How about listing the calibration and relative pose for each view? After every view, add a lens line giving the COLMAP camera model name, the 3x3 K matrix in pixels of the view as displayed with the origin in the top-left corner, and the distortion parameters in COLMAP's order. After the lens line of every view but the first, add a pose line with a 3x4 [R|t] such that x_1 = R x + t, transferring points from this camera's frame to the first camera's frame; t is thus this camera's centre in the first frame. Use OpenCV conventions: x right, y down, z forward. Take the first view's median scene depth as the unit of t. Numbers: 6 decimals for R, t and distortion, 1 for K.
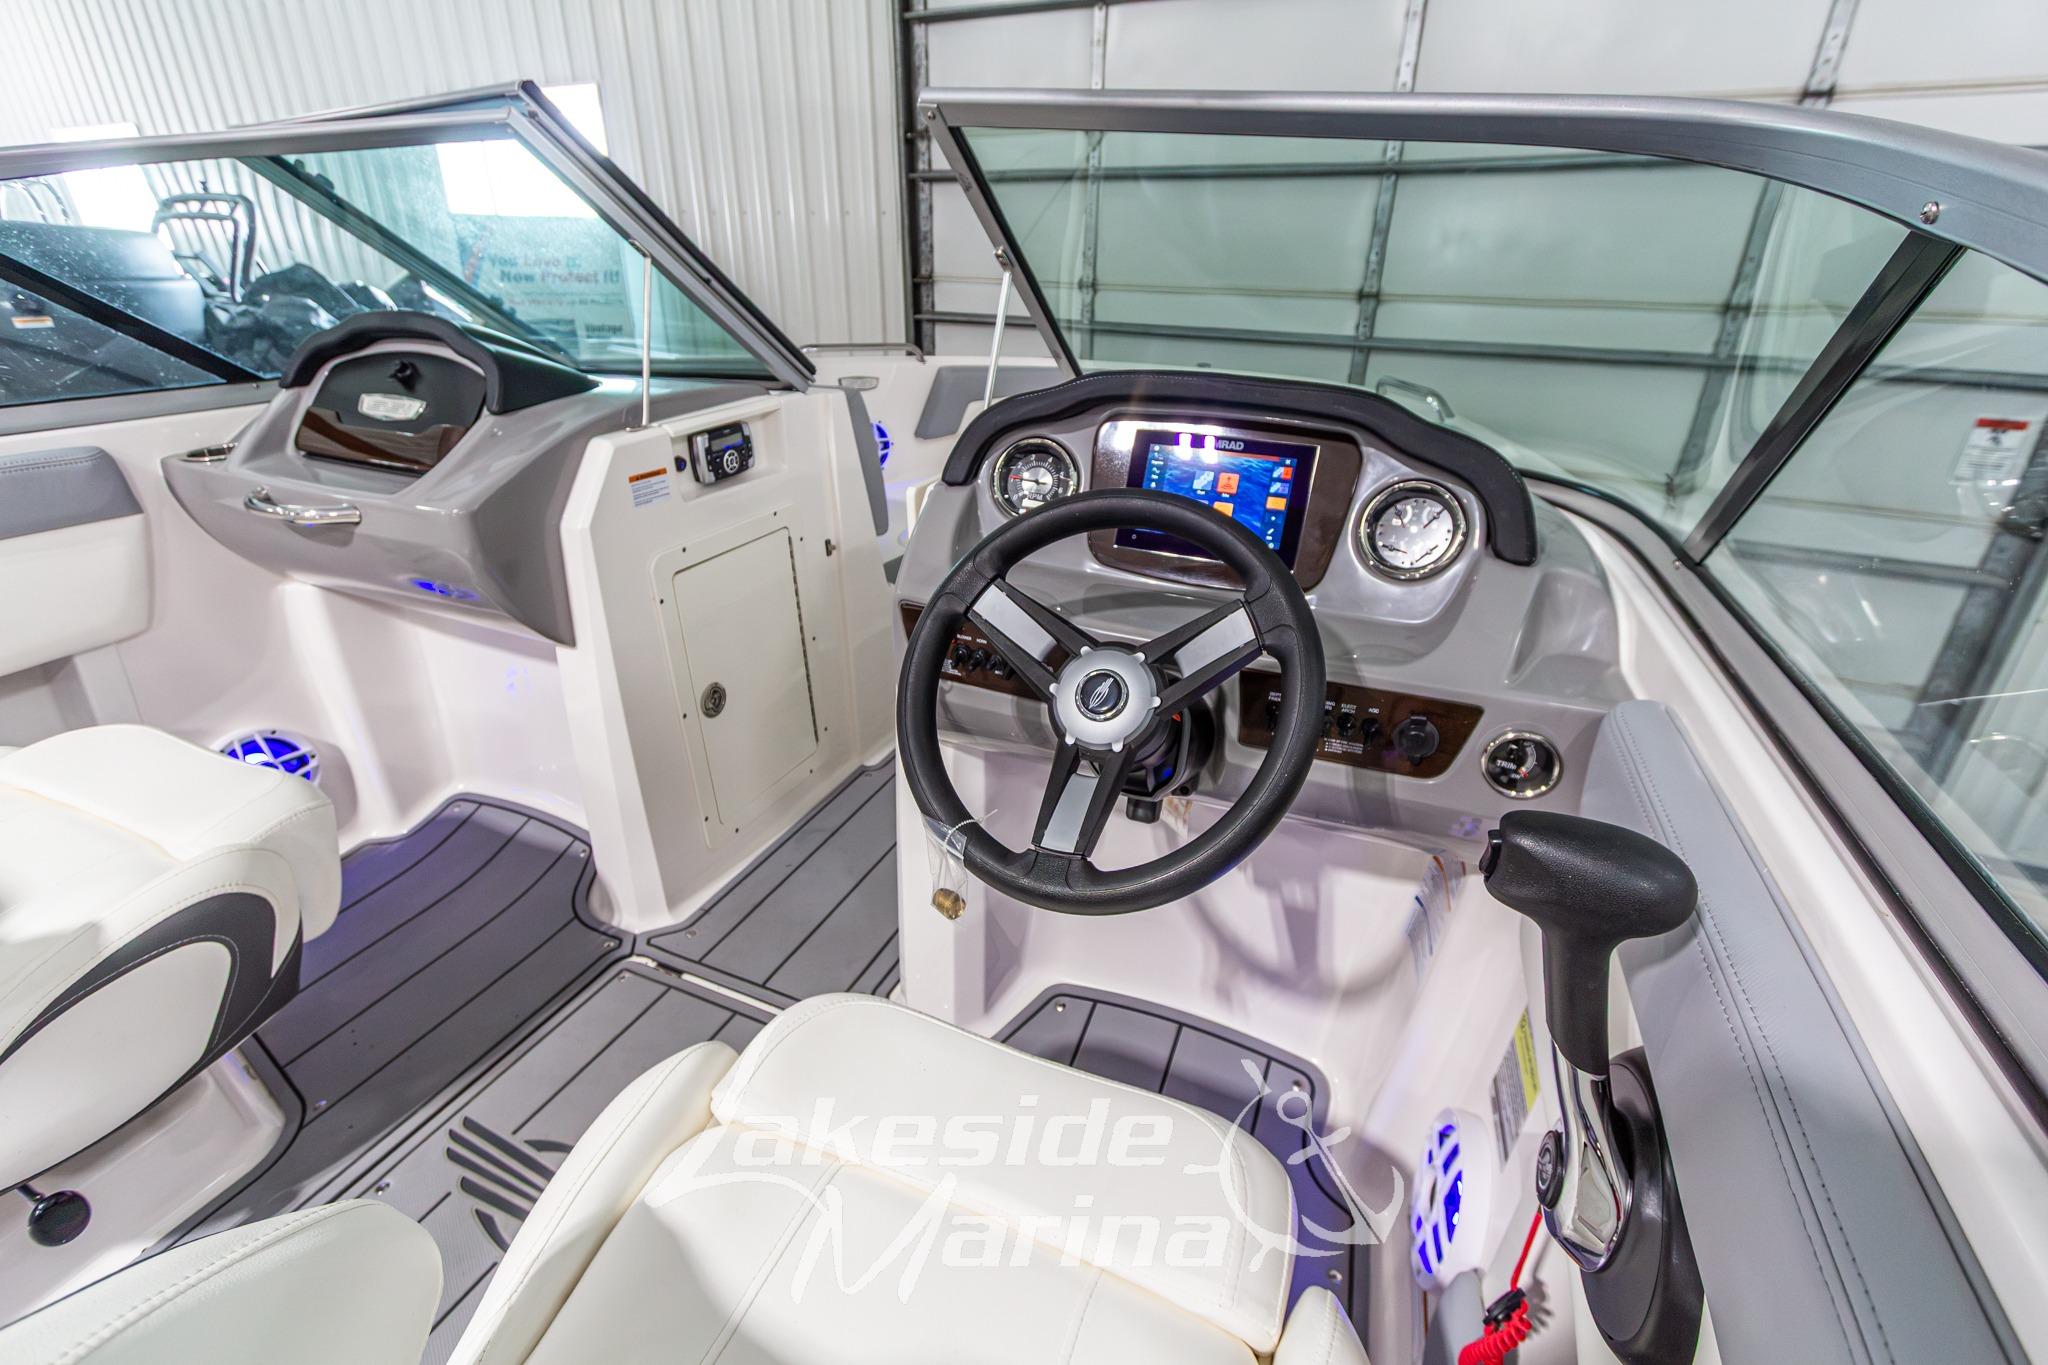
lens RADIAL K [[926.0, 0, 1033.2], [0, 926.0, 691.8], [0, 0, 1]] dist [0.002043, 0.000236]
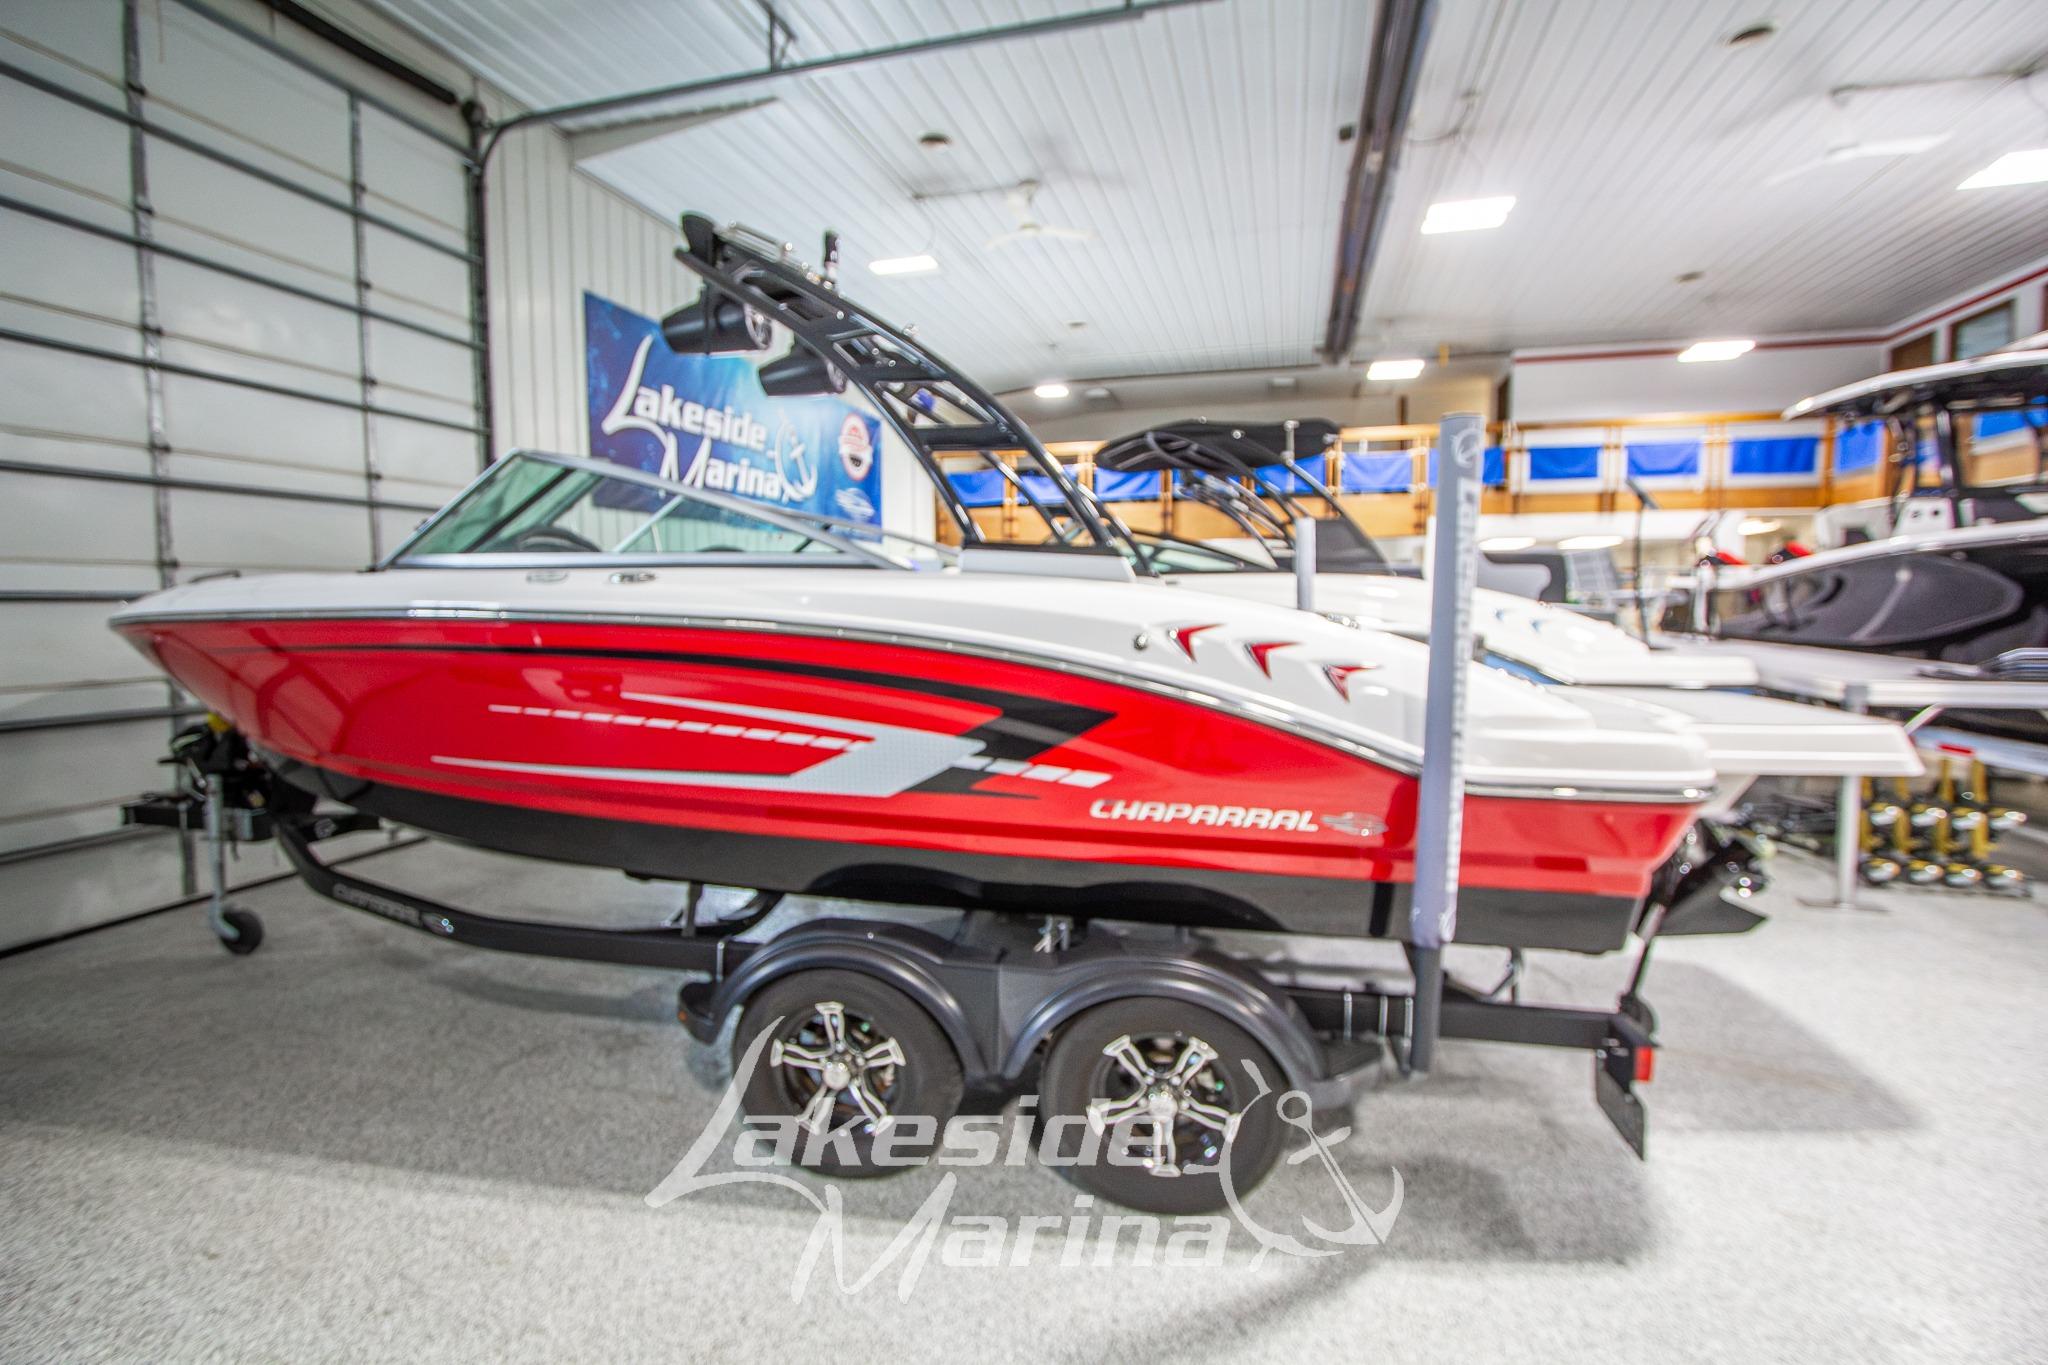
lens RADIAL K [[932.5, 0, 1032.5], [0, 932.5, 680.0], [0, 0, 1]] dist [-0.027546, 0.007606]
pose [[-0.224714, -0.098040, 0.969480, -1.307661], [0.421704, 0.887144, 0.187460, 0.009896], [-0.878447, 0.450958, -0.158010, 0.178087]]
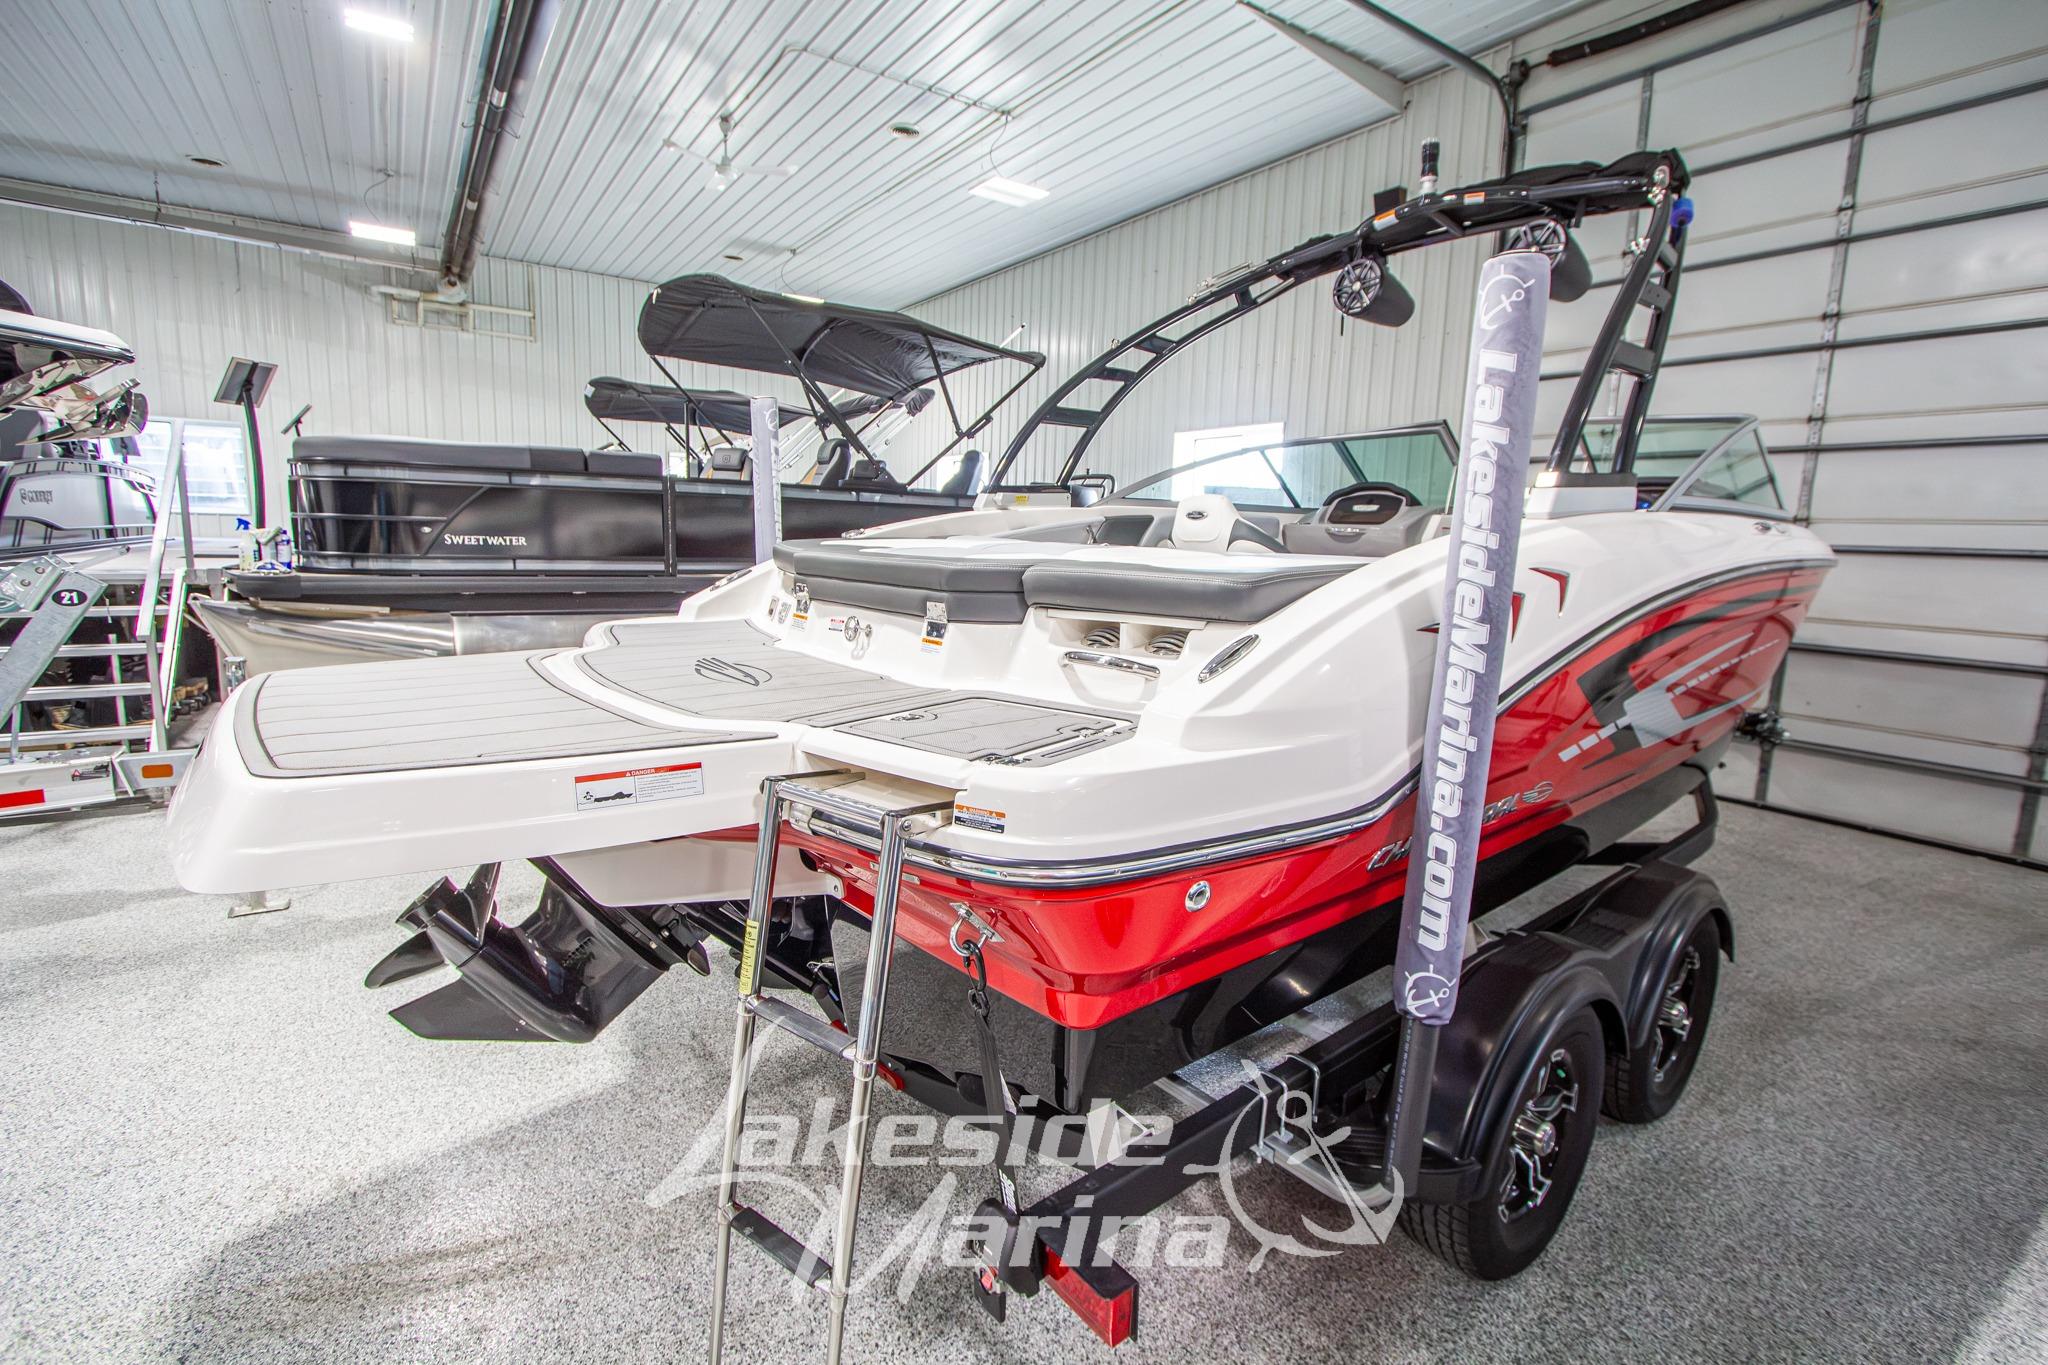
lens RADIAL K [[937.5, 0, 1031.5], [0, 937.5, 679.1], [0, 0, 1]] dist [-0.022682, 0.005976]
pose [[0.888482, 0.082399, -0.451454, -0.076971], [-0.215069, 0.943791, -0.251006, 0.541364], [0.405395, 0.320108, 0.856263, -0.852391]]
